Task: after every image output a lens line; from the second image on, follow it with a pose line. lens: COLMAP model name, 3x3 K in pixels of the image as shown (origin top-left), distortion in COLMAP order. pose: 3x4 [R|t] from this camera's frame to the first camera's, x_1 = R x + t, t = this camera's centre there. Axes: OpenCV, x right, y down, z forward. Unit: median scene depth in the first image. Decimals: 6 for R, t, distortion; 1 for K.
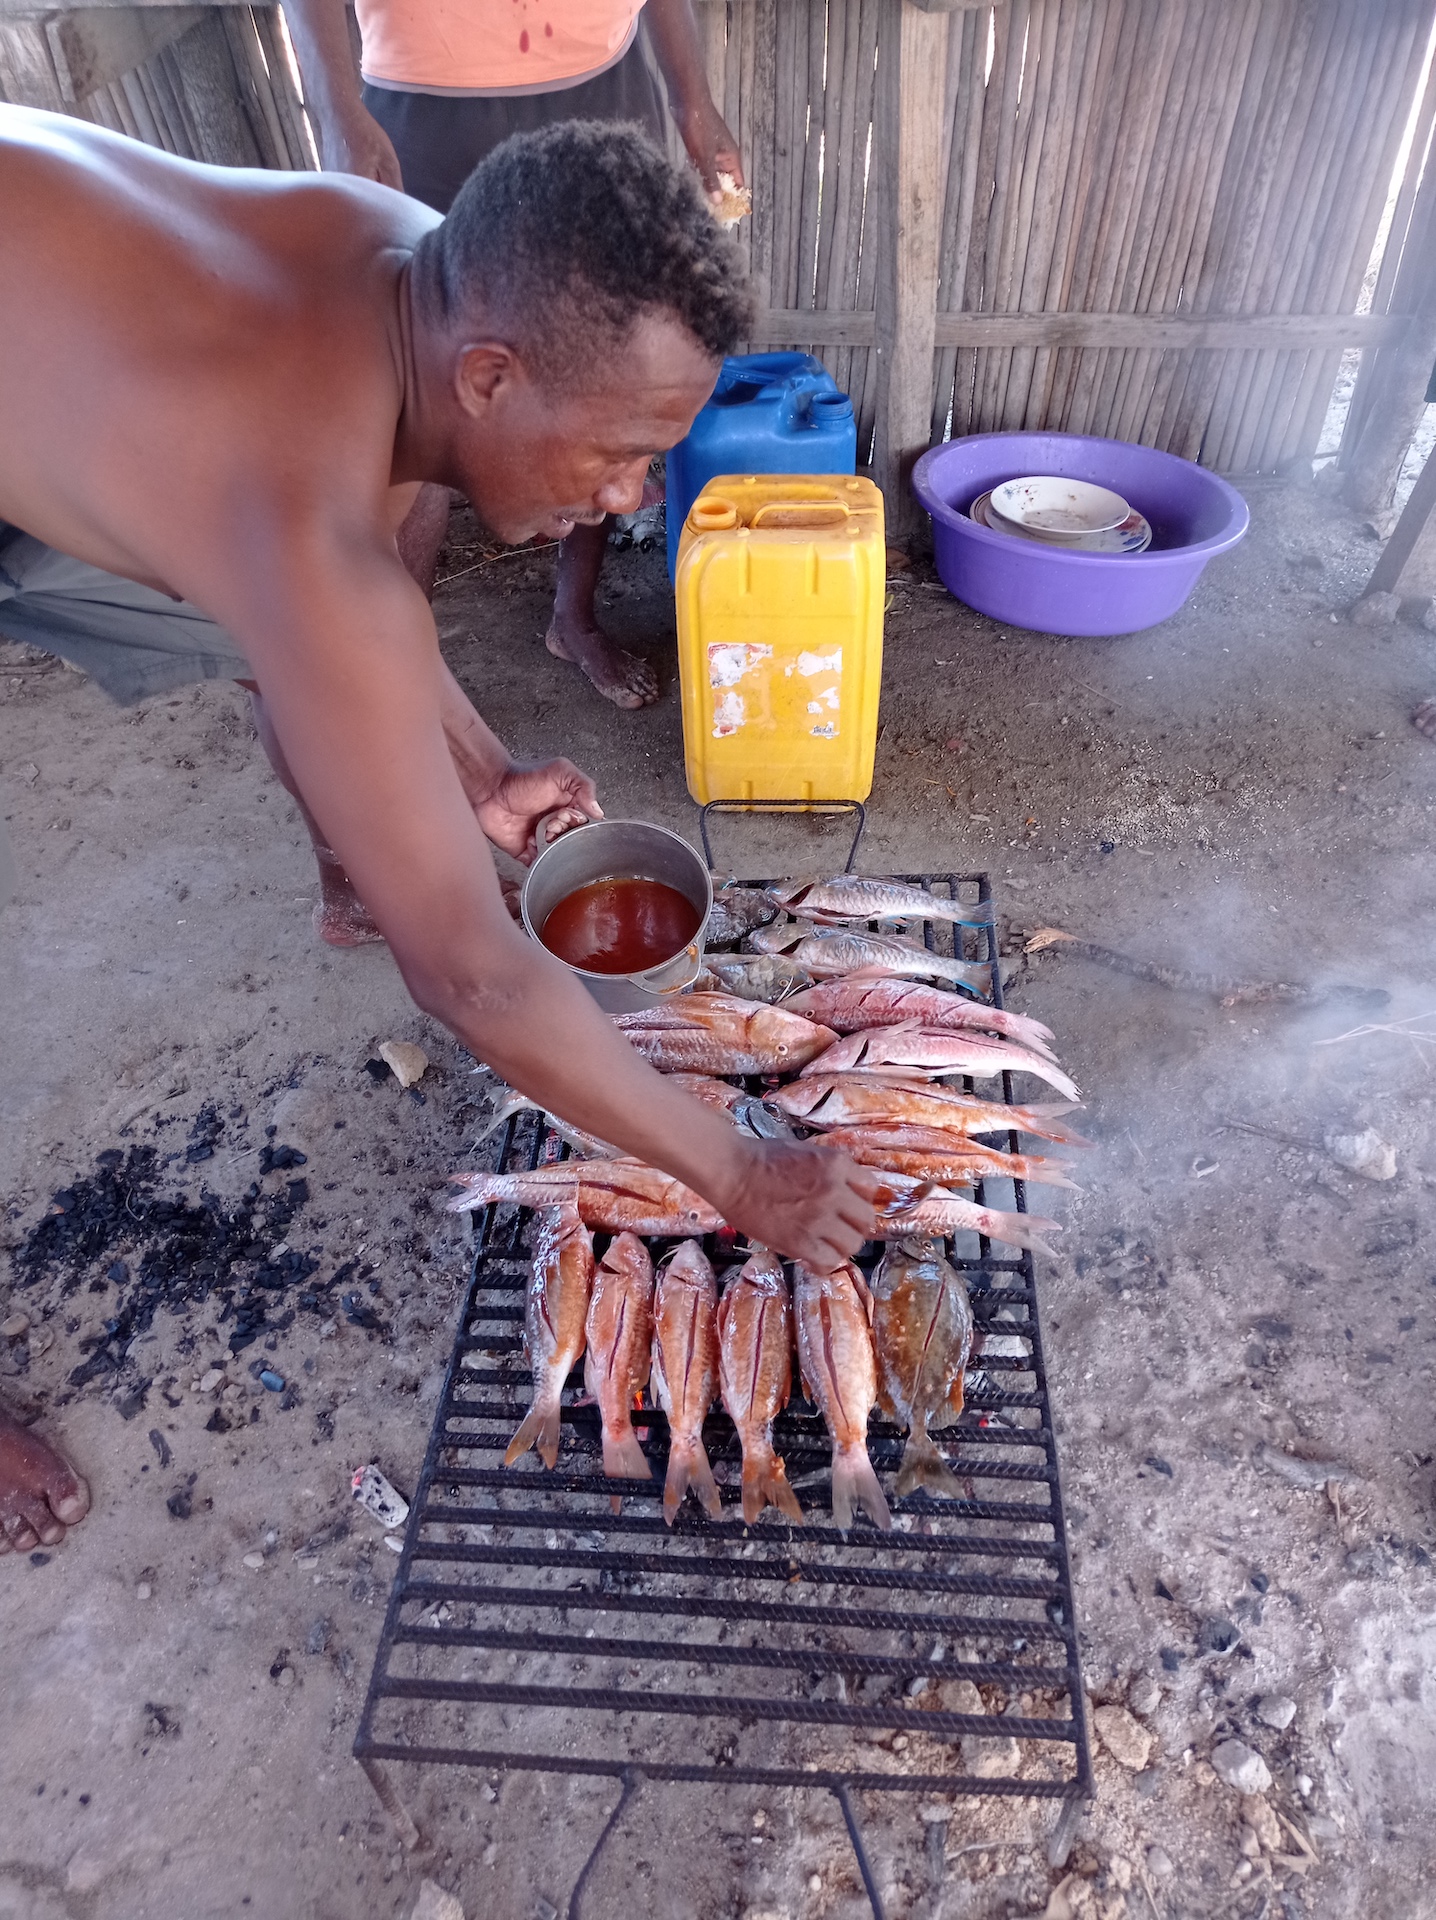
lens RADIAL K [[1464.9, 0, 718.0], [0, 1464.9, 960.0], [0, 0, 1]] dist [0.081546, -0.110980]
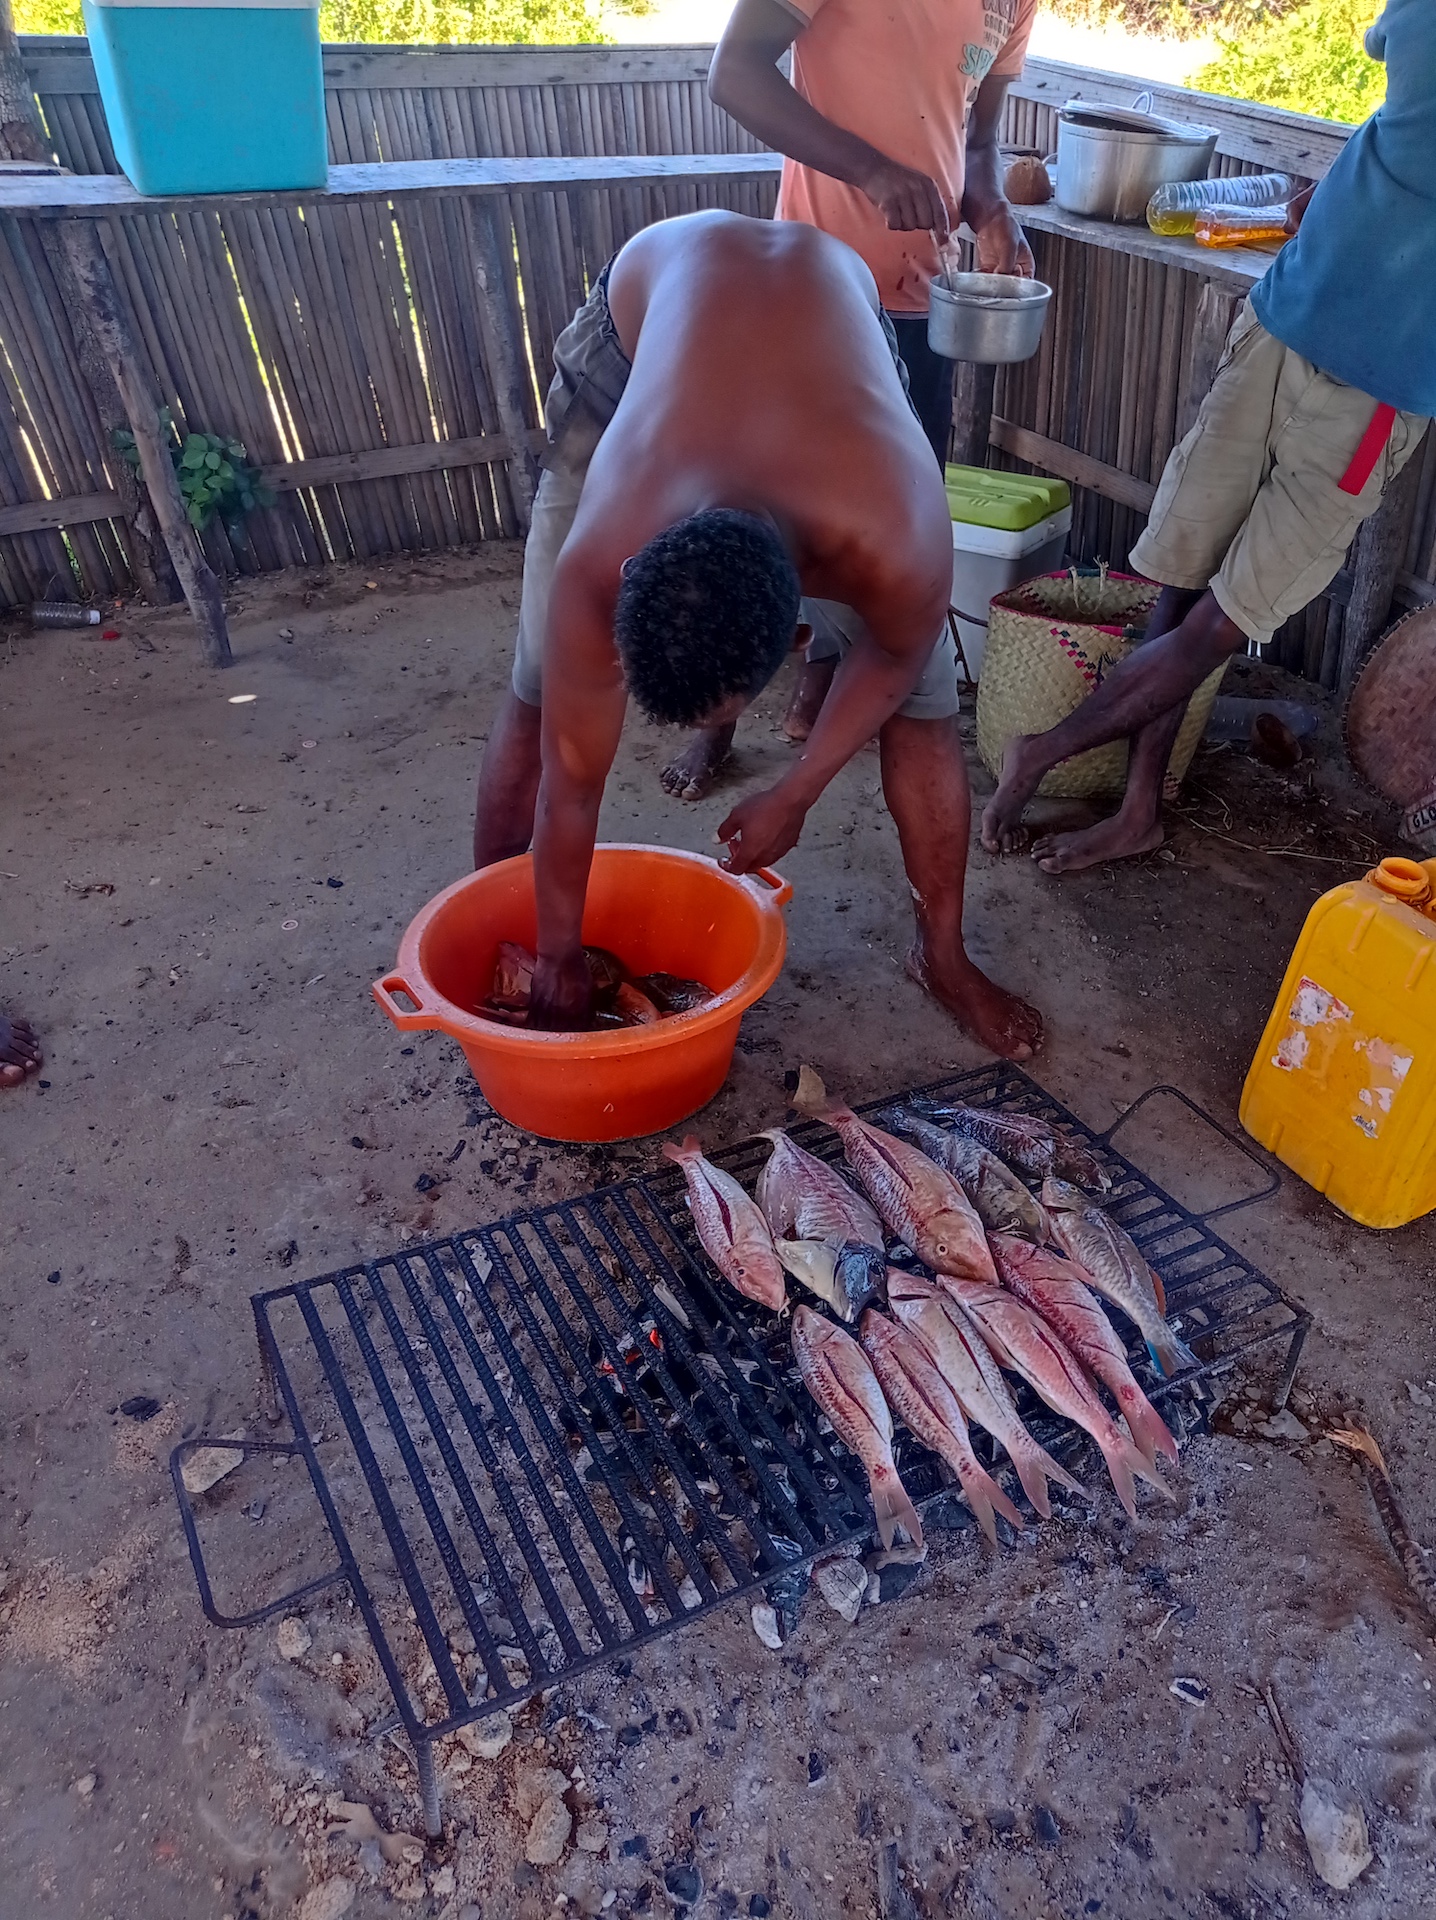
lens RADIAL K [[1464.9, 0, 718.0], [0, 1464.9, 960.0], [0, 0, 1]] dist [0.081546, -0.110980]
pose [[0.531398, 0.538206, -0.654180, 0.601624], [-0.619990, 0.773323, 0.132602, -0.157784], [0.577260, 0.335121, 0.744624, 0.050065]]
